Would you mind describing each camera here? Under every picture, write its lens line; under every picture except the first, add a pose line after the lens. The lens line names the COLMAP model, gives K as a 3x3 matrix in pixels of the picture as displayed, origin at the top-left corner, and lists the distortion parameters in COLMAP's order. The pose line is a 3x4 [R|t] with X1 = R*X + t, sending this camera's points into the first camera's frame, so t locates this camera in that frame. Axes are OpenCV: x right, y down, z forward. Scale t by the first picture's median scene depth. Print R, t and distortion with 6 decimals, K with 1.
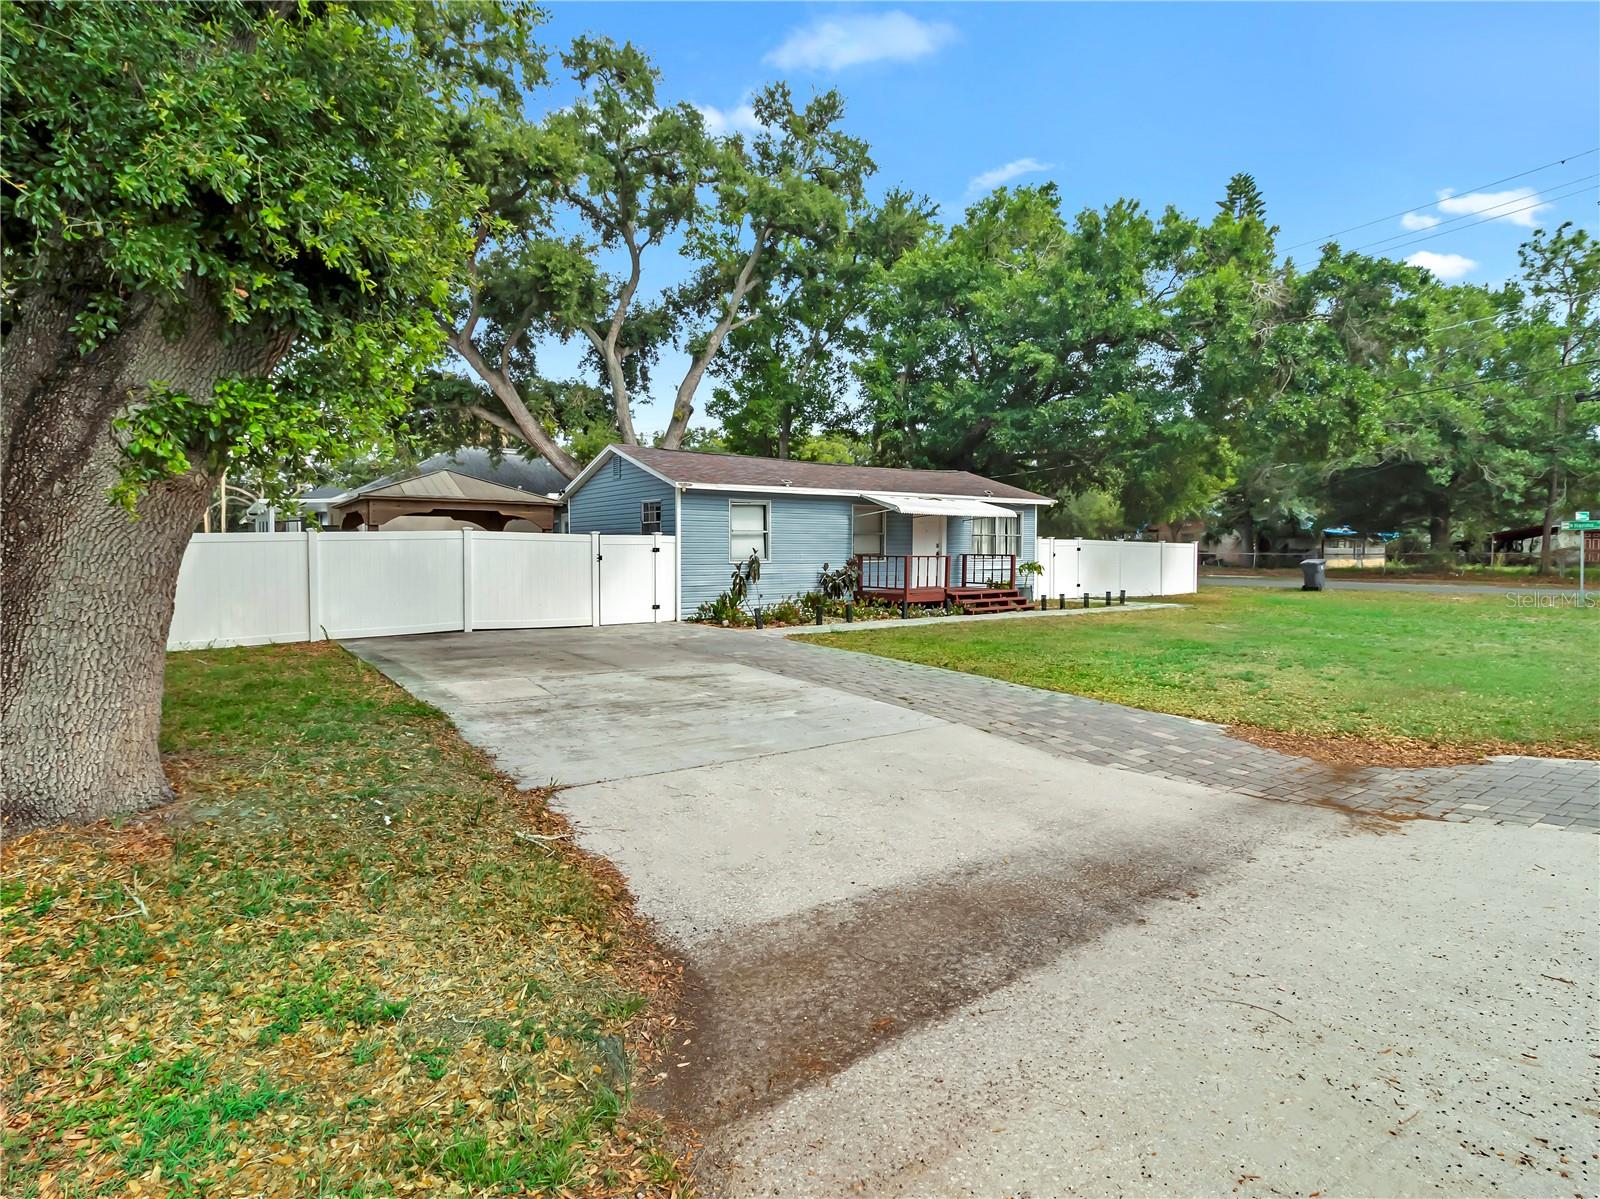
lens RADIAL K [[861.1, 0, 740.7], [0, 861.1, 593.8], [0, 0, 1]] dist [0.013898, -0.000970]
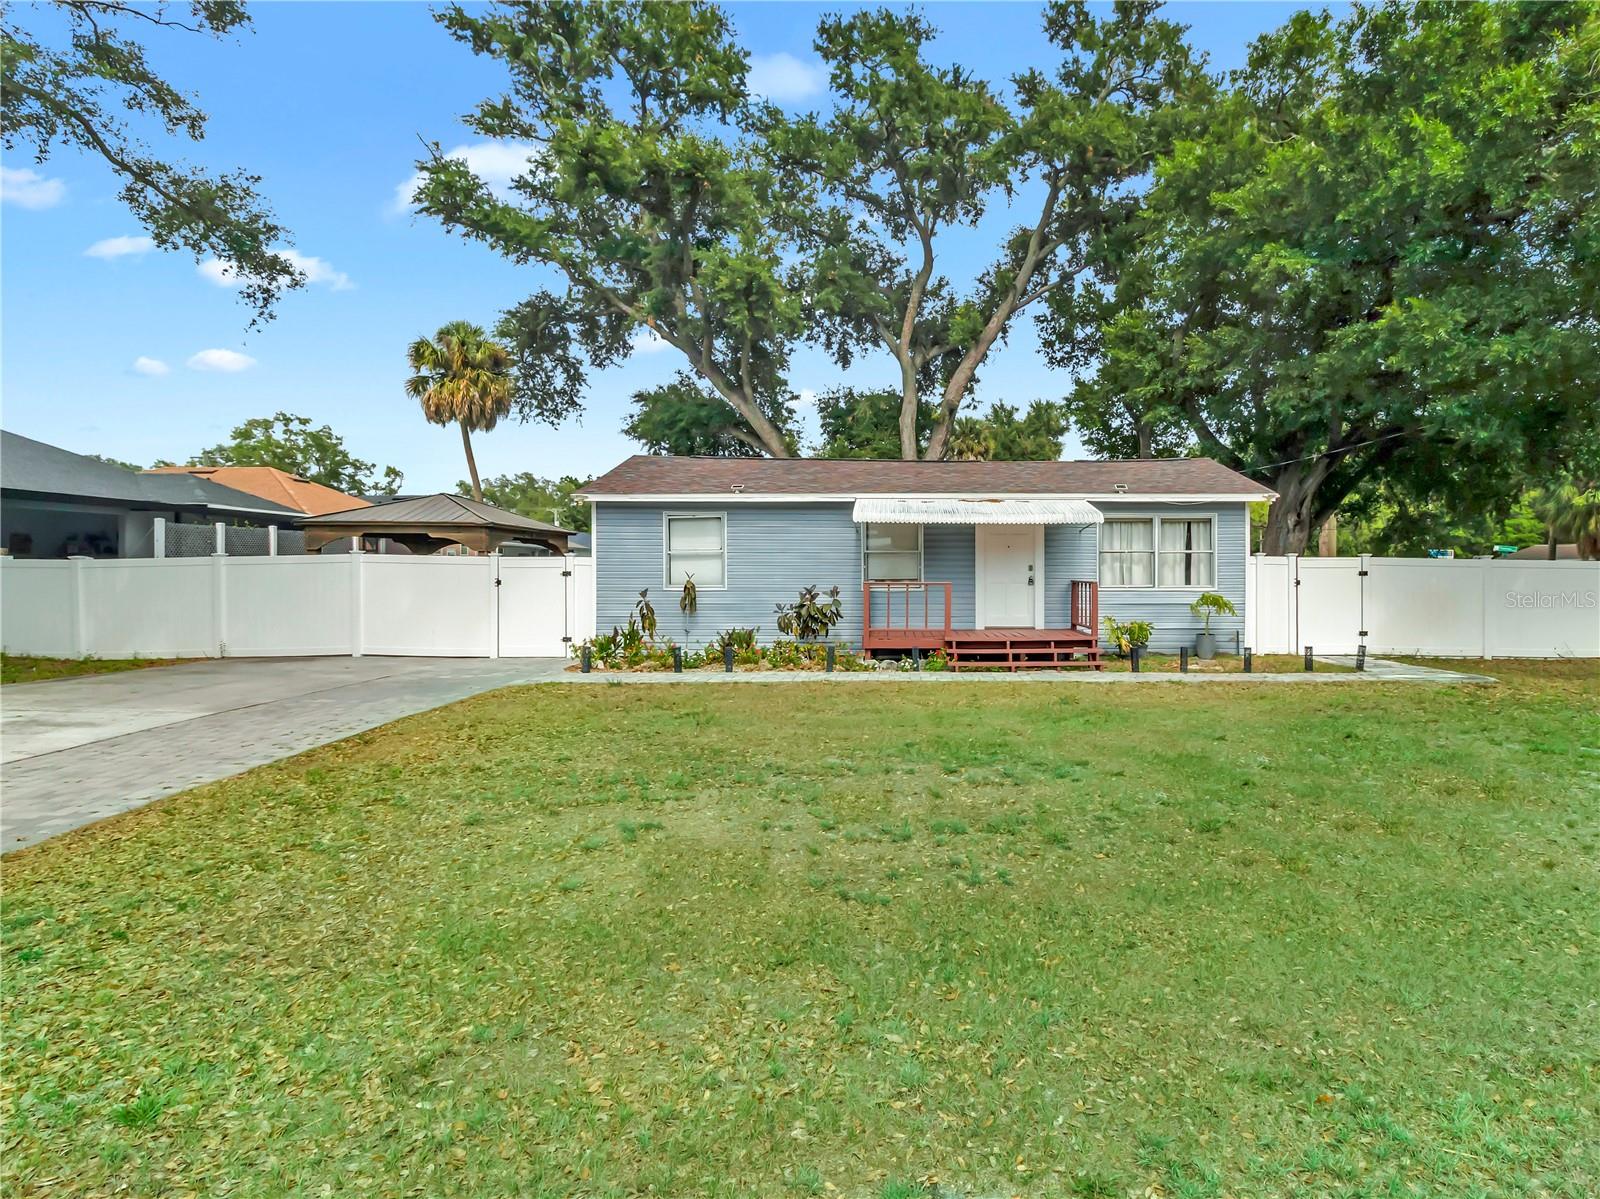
lens RADIAL K [[880.5, 0, 859.8], [0, 880.5, 578.5], [0, 0, 1]] dist [0.003678, 0.000432]
pose [[0.818461, 0.004275, -0.574547, 0.535689], [-0.029575, 0.998960, -0.034698, -0.019614], [0.573801, 0.045391, 0.817736, 0.361599]]
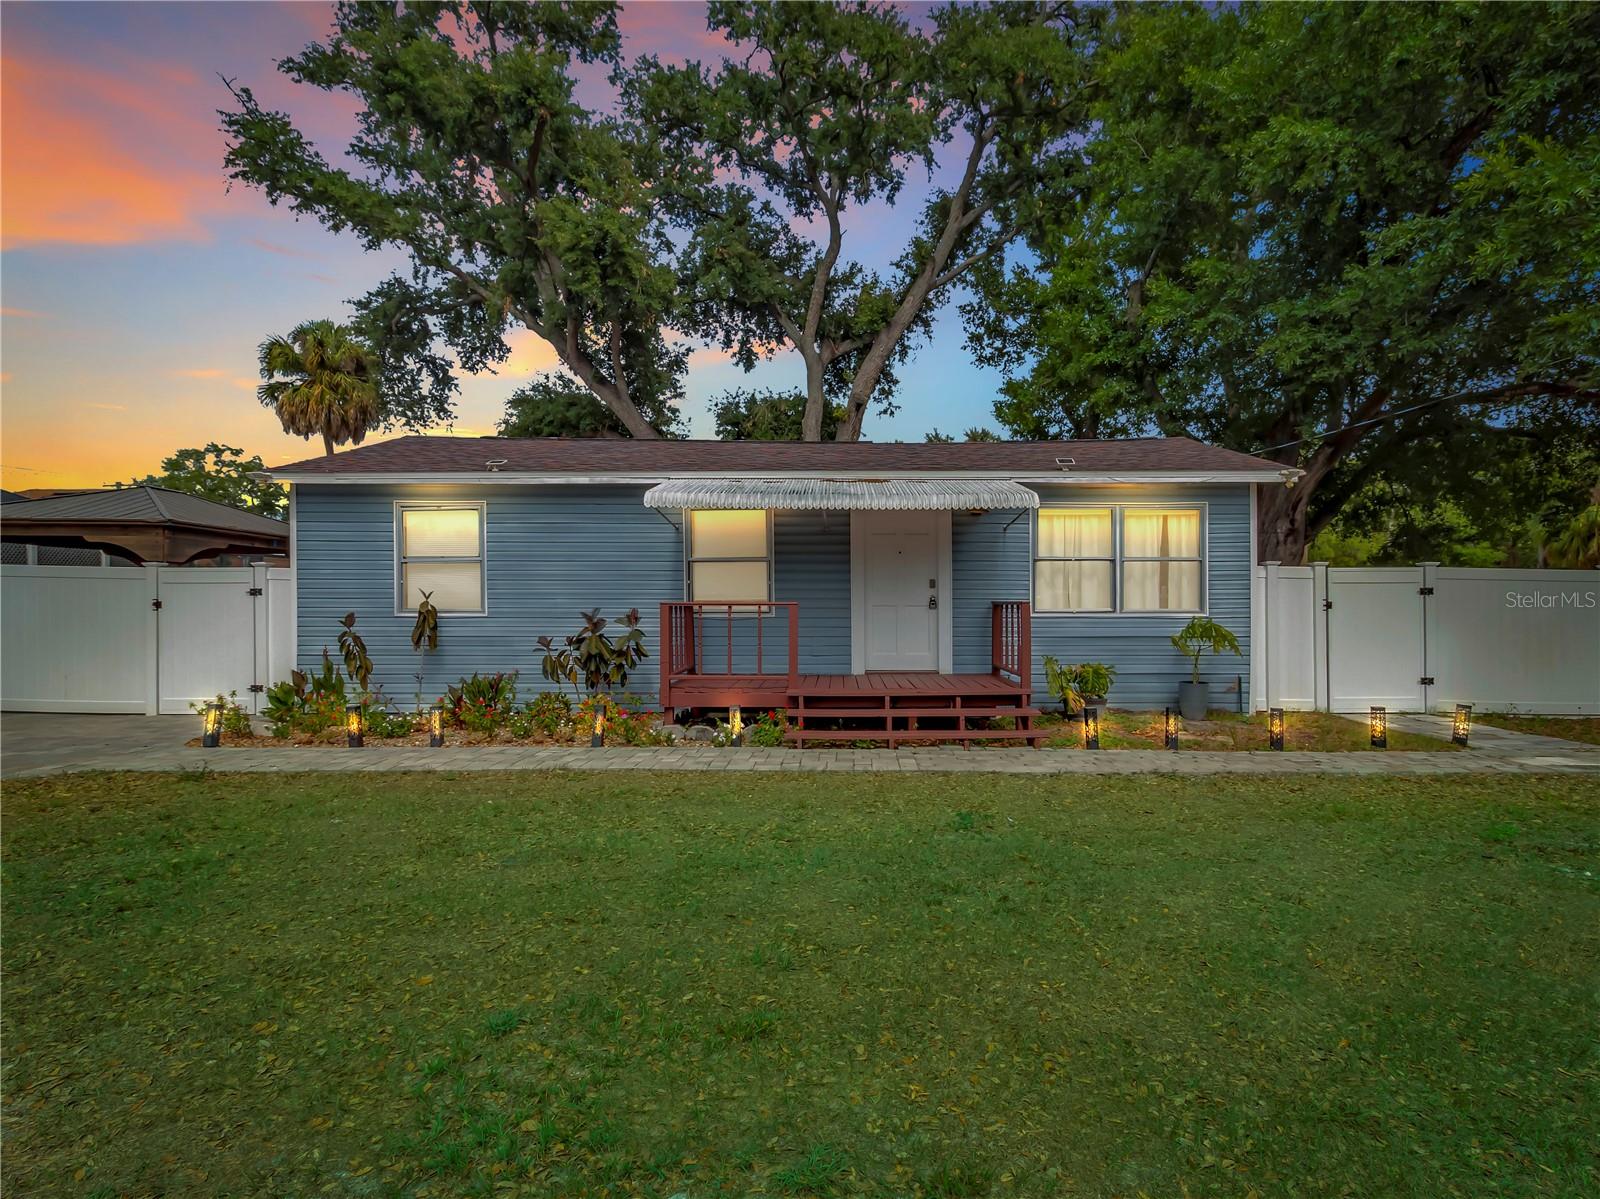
lens RADIAL K [[844.3, 0, 800.6], [0, 844.3, 603.0], [0, 0, 1]] dist [-0.000866, -0.000369]
pose [[0.814821, -0.001196, -0.579712, 0.447804], [-0.030083, 0.998563, -0.044344, -0.023609], [0.578932, 0.053572, 0.813614, 0.608234]]
